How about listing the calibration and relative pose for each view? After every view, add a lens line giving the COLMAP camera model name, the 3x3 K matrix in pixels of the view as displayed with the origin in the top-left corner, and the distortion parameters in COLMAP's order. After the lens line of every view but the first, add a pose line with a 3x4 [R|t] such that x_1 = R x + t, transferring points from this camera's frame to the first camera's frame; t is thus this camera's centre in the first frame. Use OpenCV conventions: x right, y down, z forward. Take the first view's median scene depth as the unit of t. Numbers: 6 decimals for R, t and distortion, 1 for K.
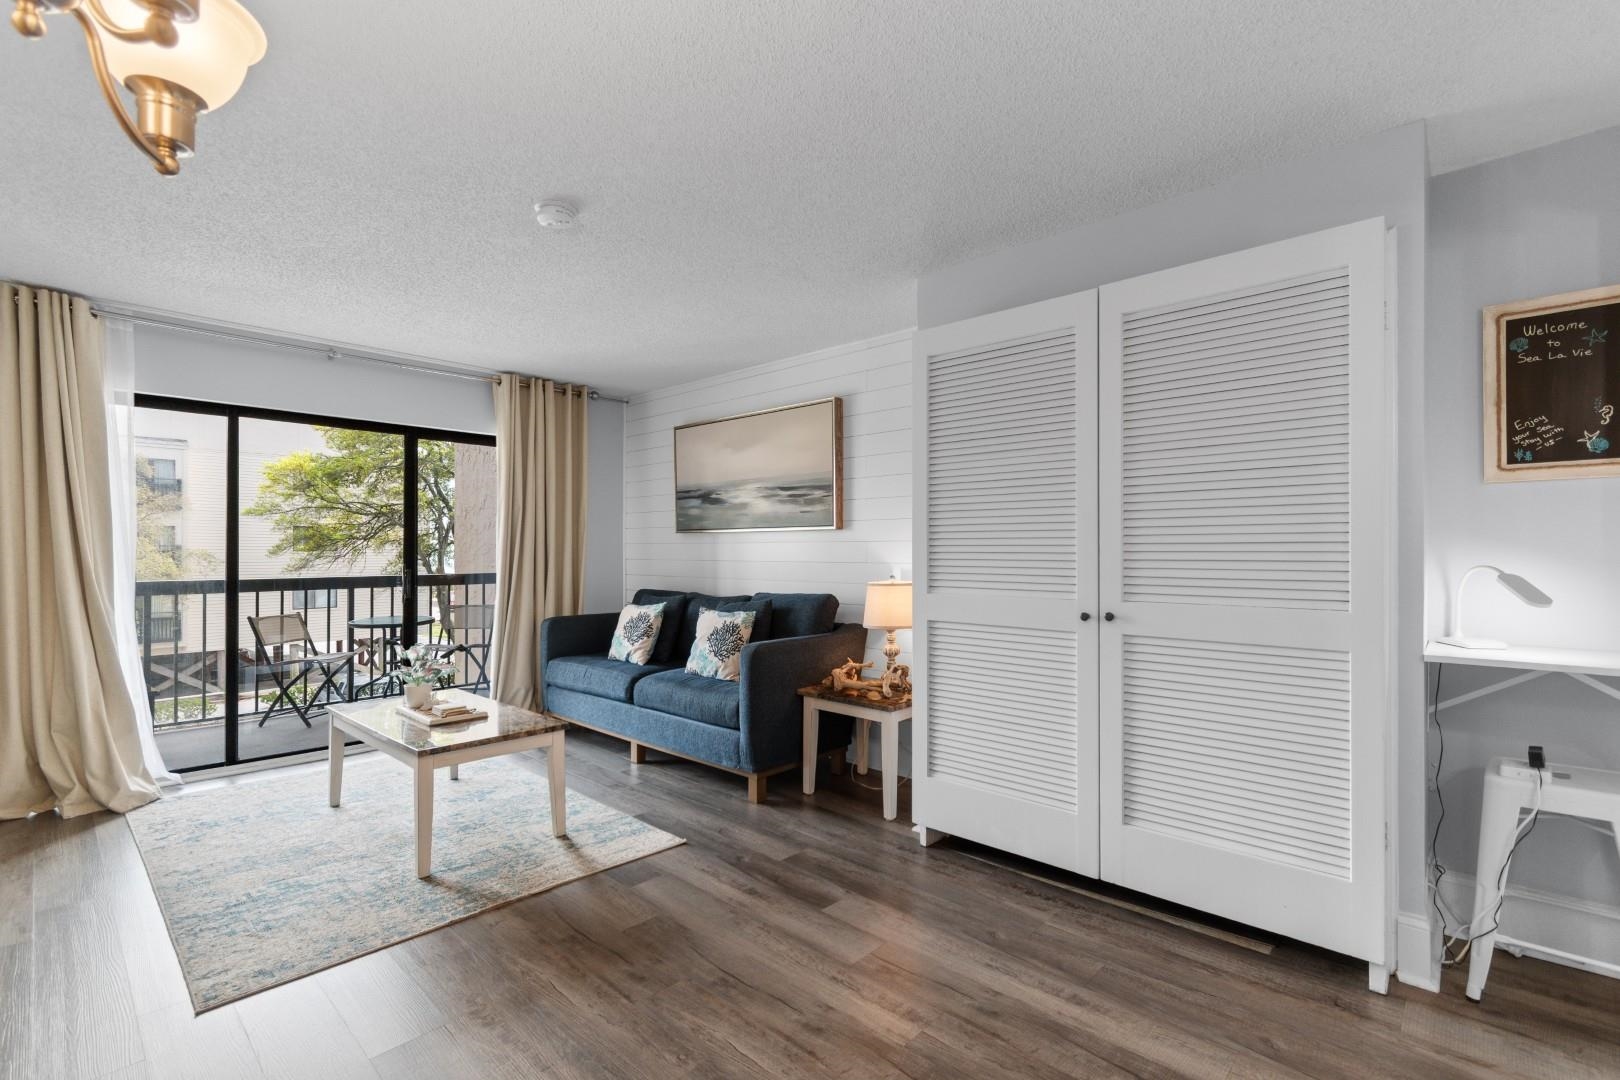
lens RADIAL K [[719.4, 0, 810.0], [0, 719.4, 552.2], [0, 0, 1]] dist [0.003449, -0.001049]
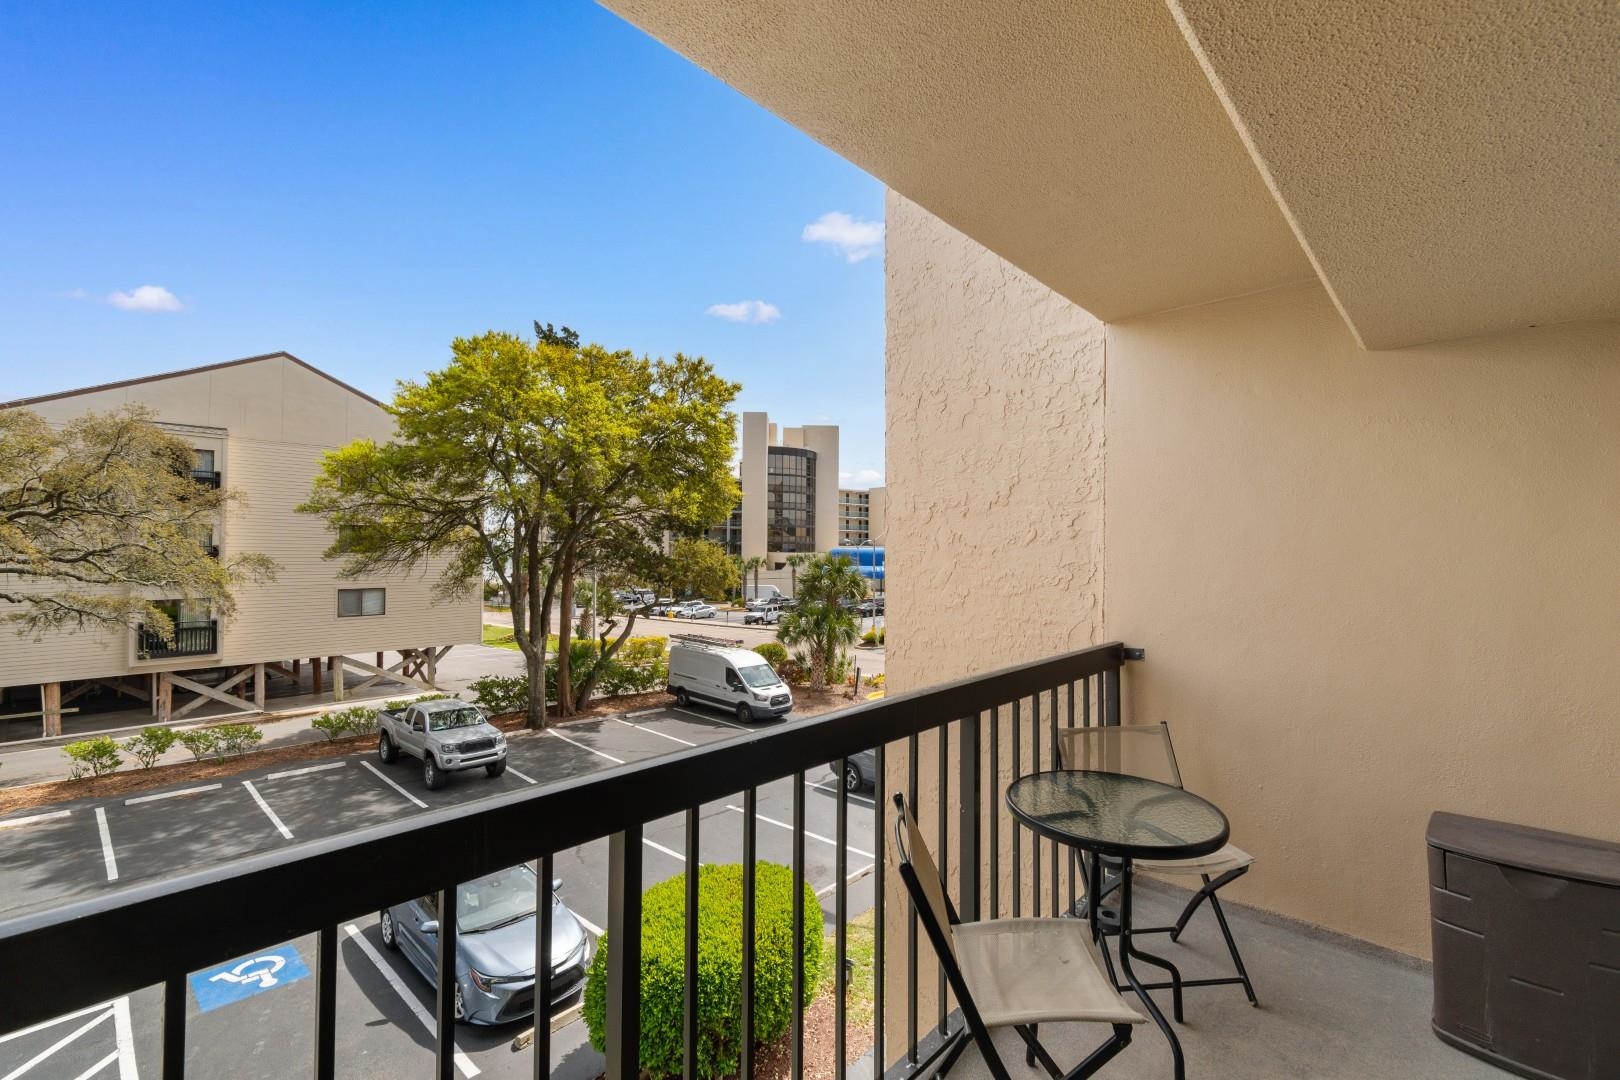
lens RADIAL K [[714.0, 0, 811.2], [0, 714.0, 542.4], [0, 0, 1]] dist [0.015219, 0.000244]
pose [[0.999948, 0.006594, -0.007813, -1.061771], [-0.006701, 0.999882, -0.013802, -0.048256], [0.007721, 0.013854, 0.999874, 0.910034]]
